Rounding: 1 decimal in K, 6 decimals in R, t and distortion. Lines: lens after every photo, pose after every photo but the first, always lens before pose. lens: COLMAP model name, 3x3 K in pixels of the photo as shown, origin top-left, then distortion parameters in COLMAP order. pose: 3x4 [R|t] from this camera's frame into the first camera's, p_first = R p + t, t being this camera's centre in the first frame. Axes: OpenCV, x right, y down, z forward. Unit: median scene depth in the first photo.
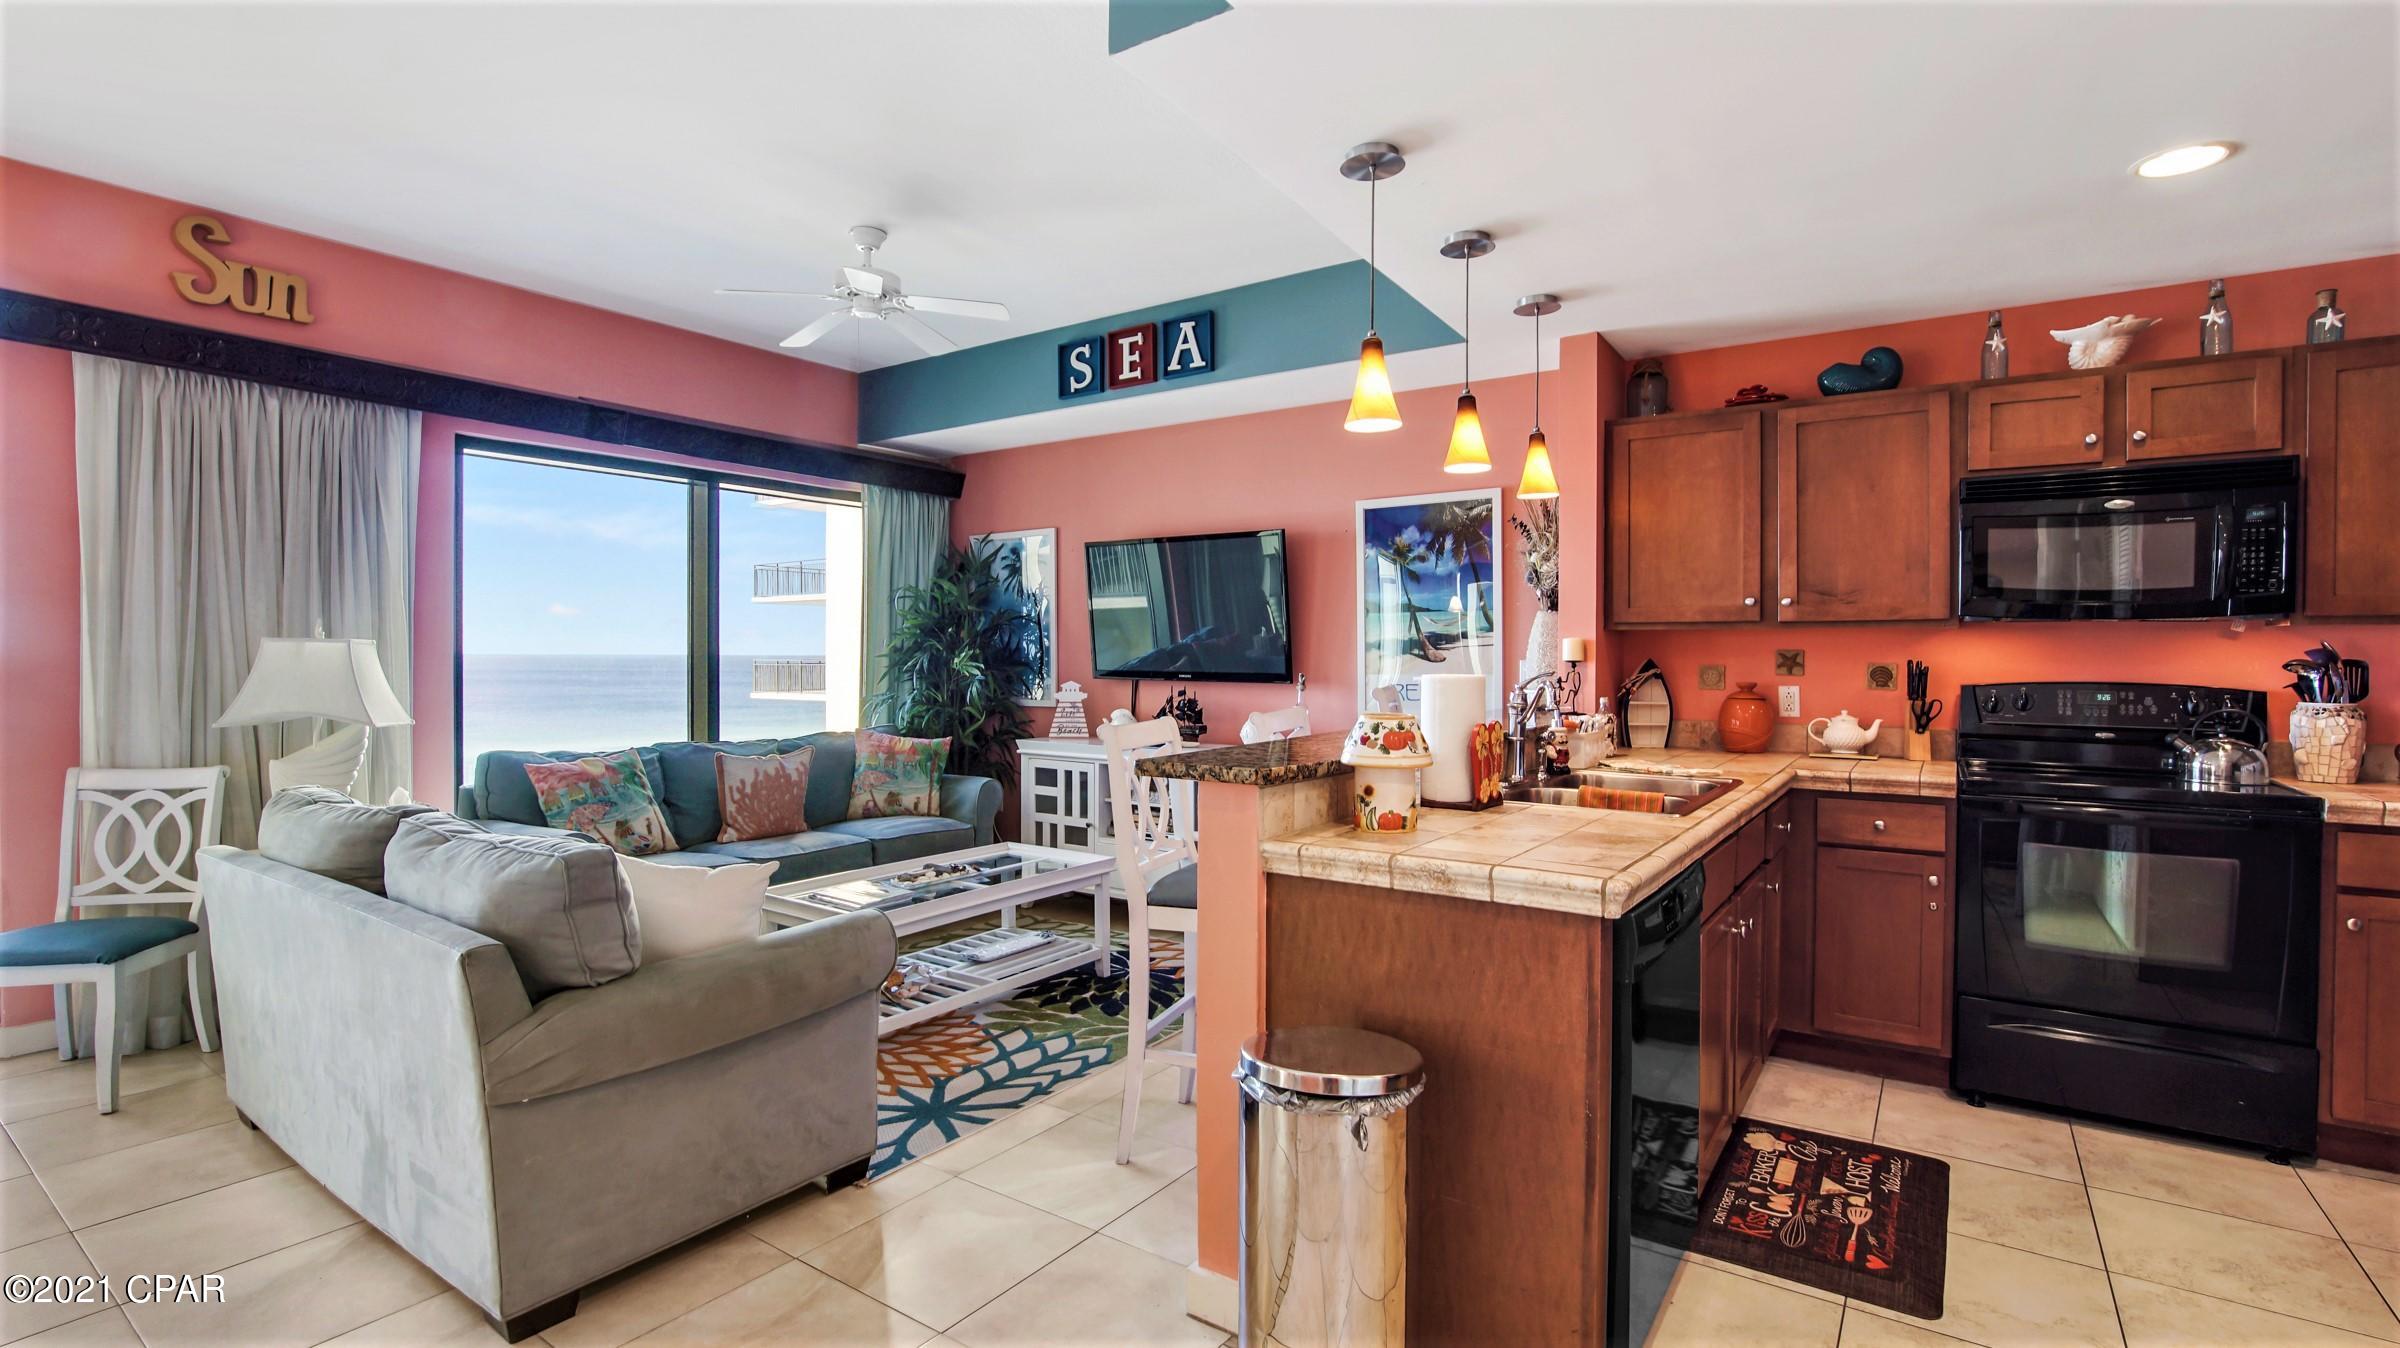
lens RADIAL K [[1115.6, 0, 1197.5], [0, 1115.6, 662.1], [0, 0, 1]] dist [-0.016581, 0.000260]
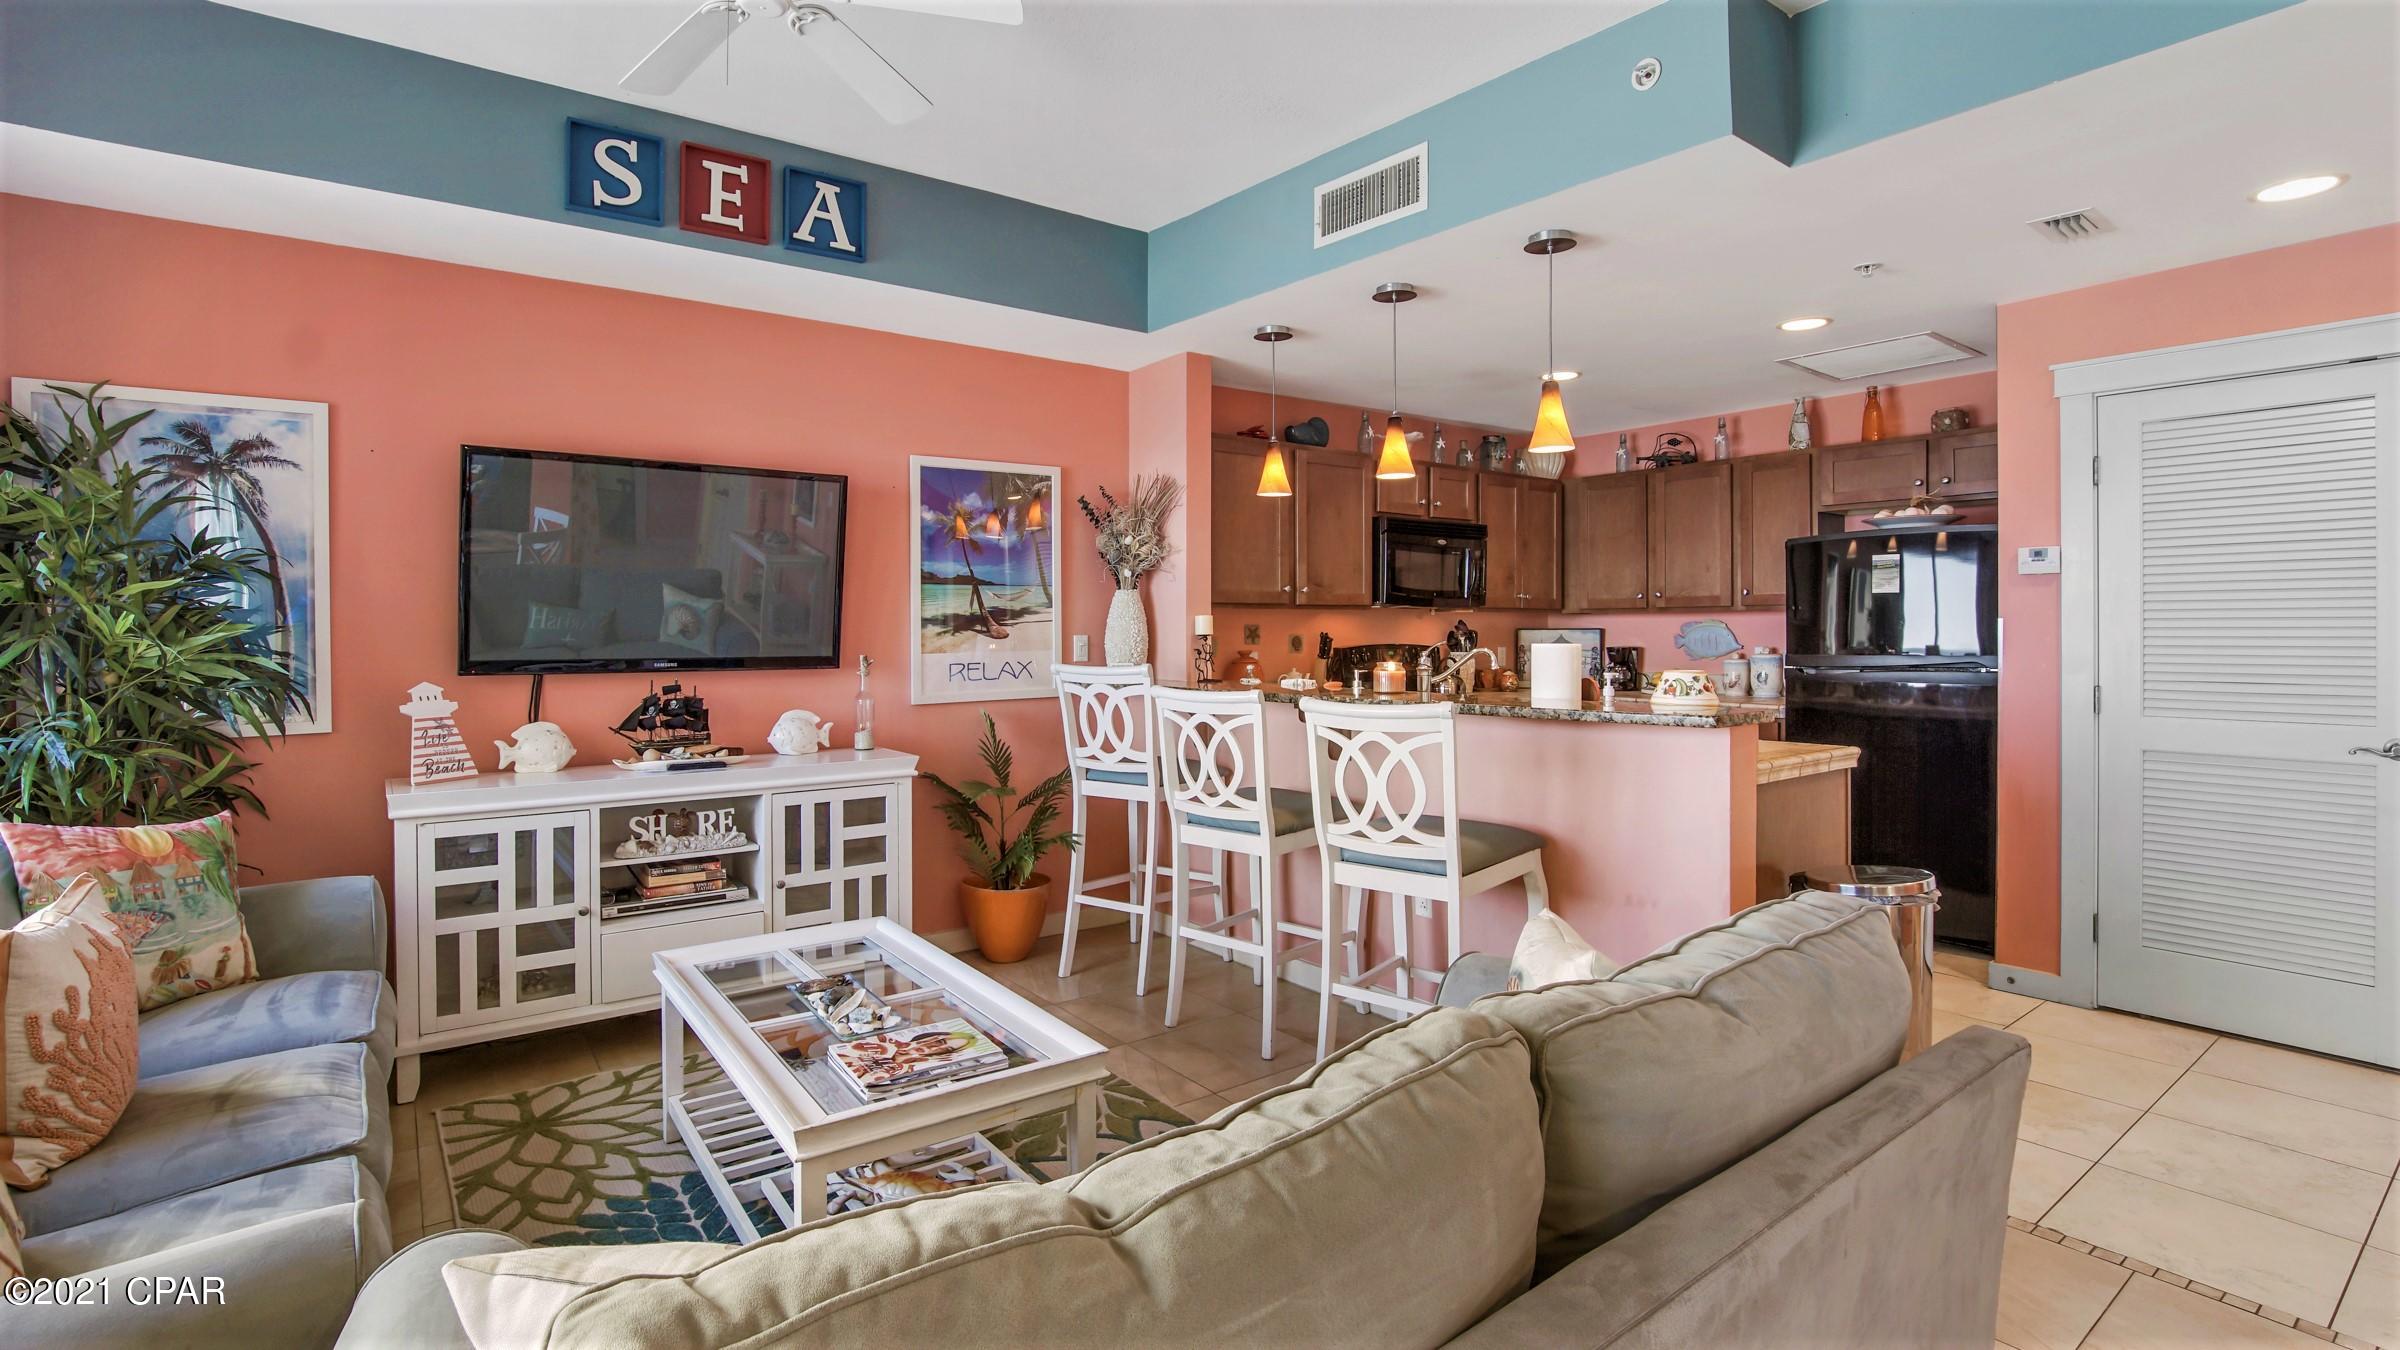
lens RADIAL K [[1109.7, 0, 1198.2], [0, 1109.7, 628.4], [0, 0, 1]] dist [-0.015892, 0.008289]
pose [[0.315435, -0.004102, 0.948938, -0.629789], [0.011877, 0.999929, 0.000375, -0.006960], [-0.948873, 0.011152, 0.315462, 0.537413]]
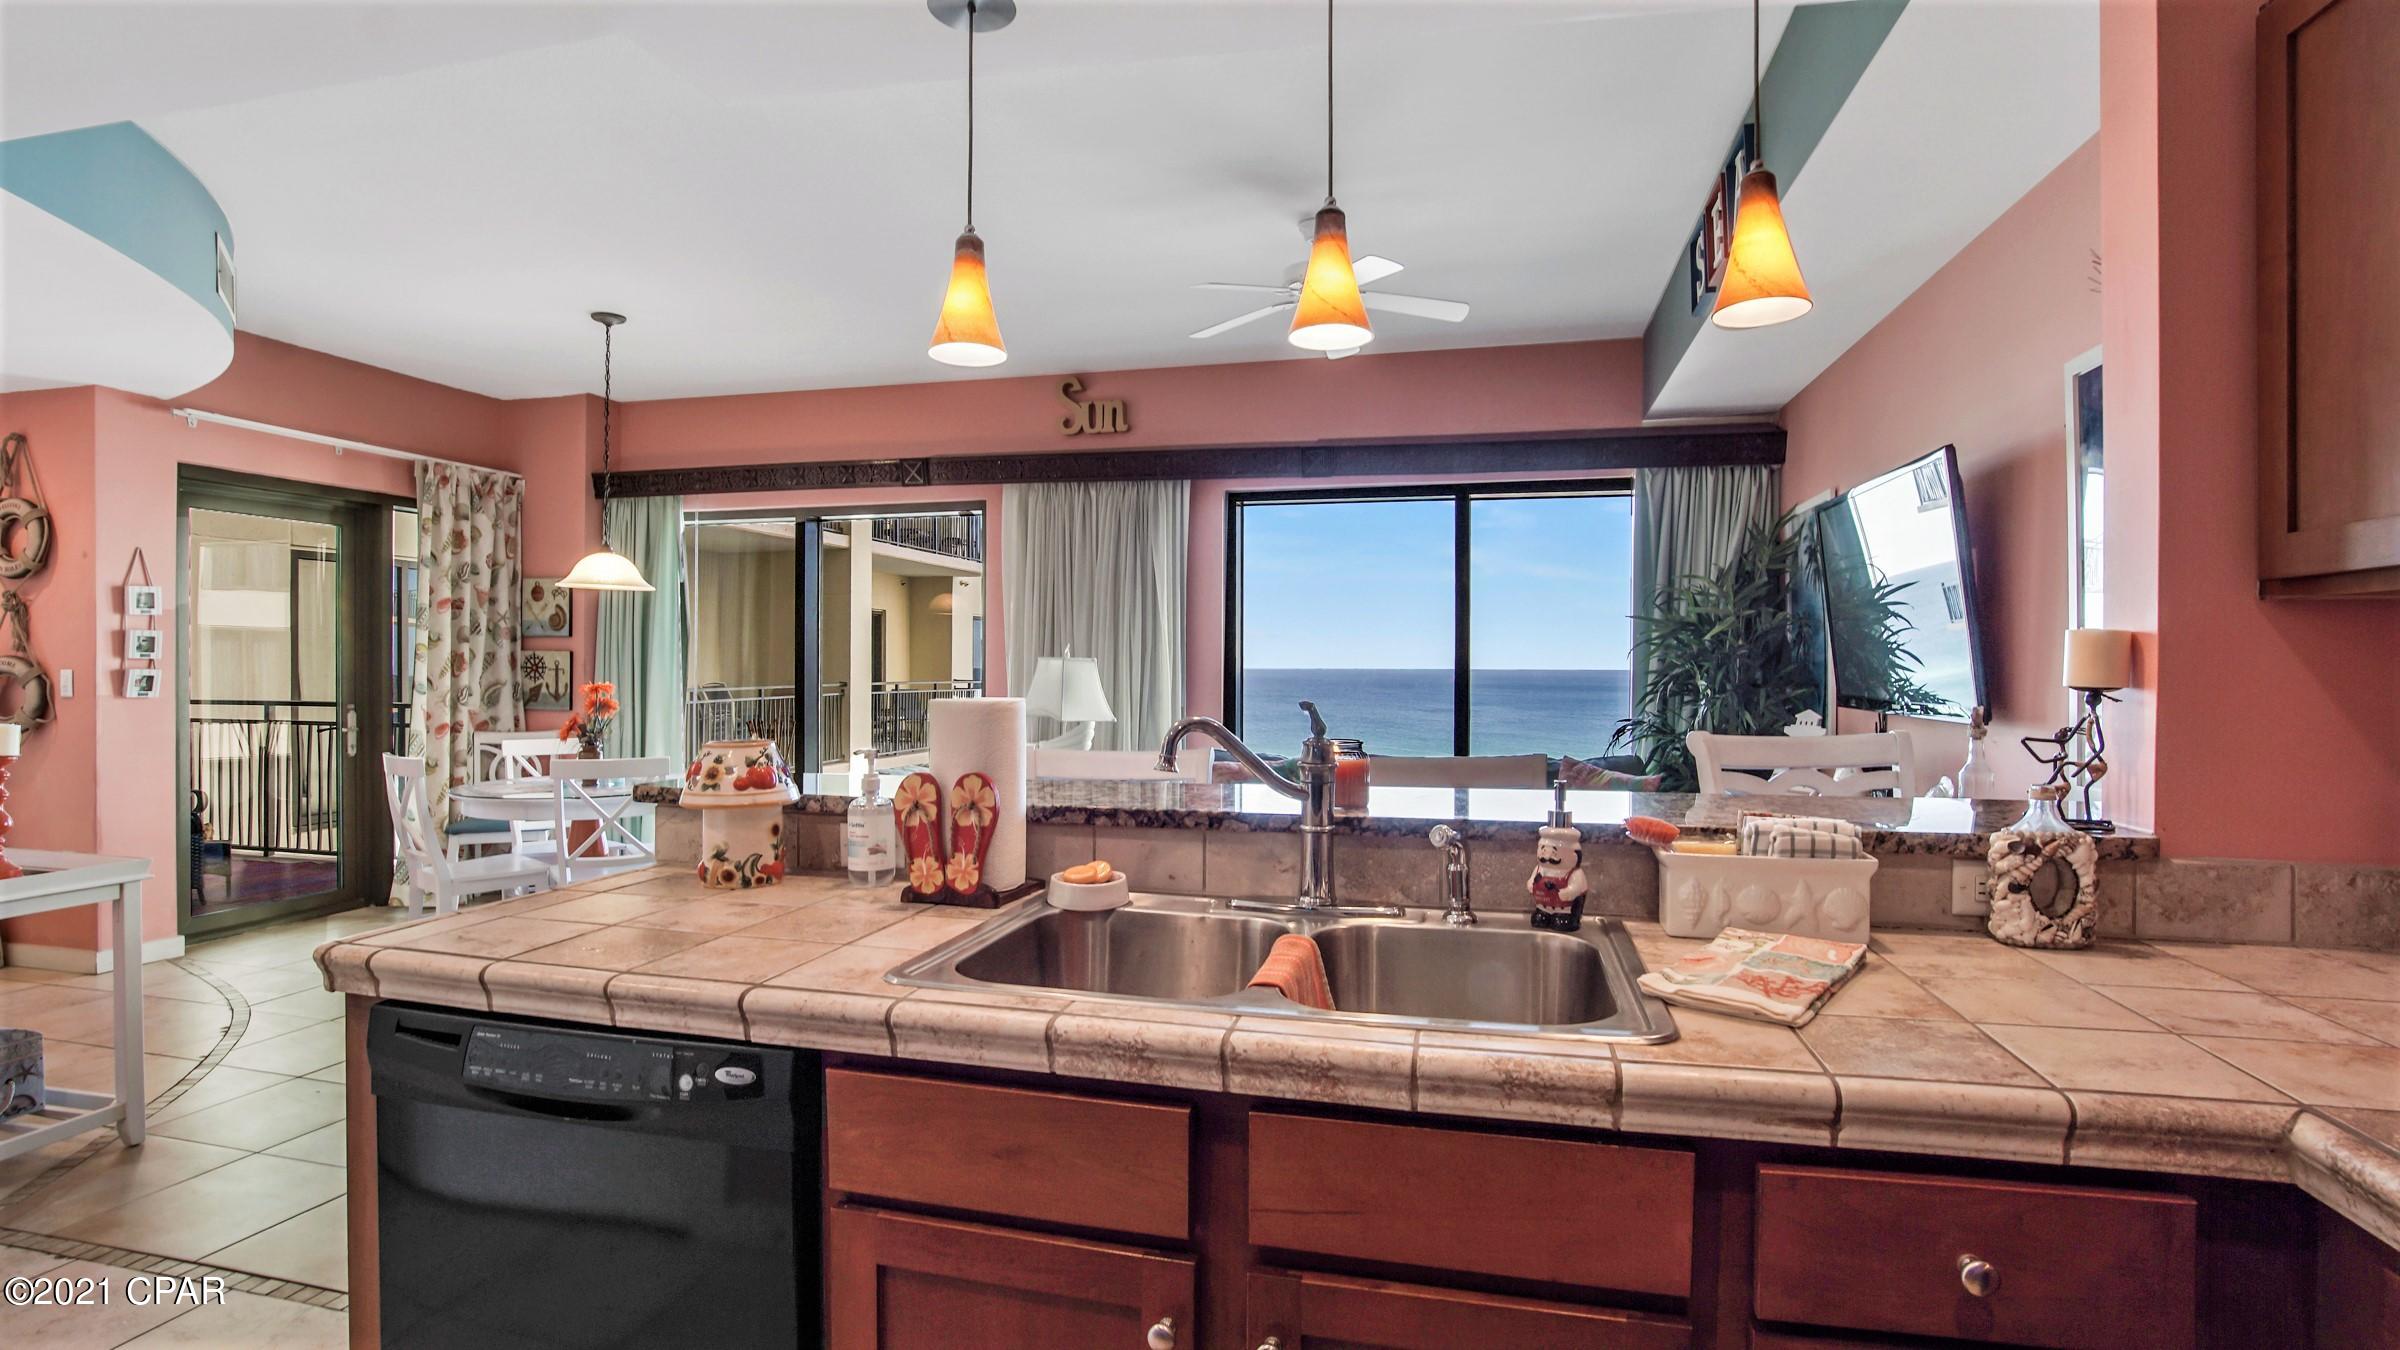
lens RADIAL K [[1115.6, 0, 1197.5], [0, 1115.6, 663.1], [0, 0, 1]] dist [-0.016581, 0.000260]
pose [[0.359212, -0.003331, -0.933250, 0.465277], [-0.010290, 0.999919, -0.007530, -0.002742], [0.933199, 0.012308, 0.359149, 0.488369]]
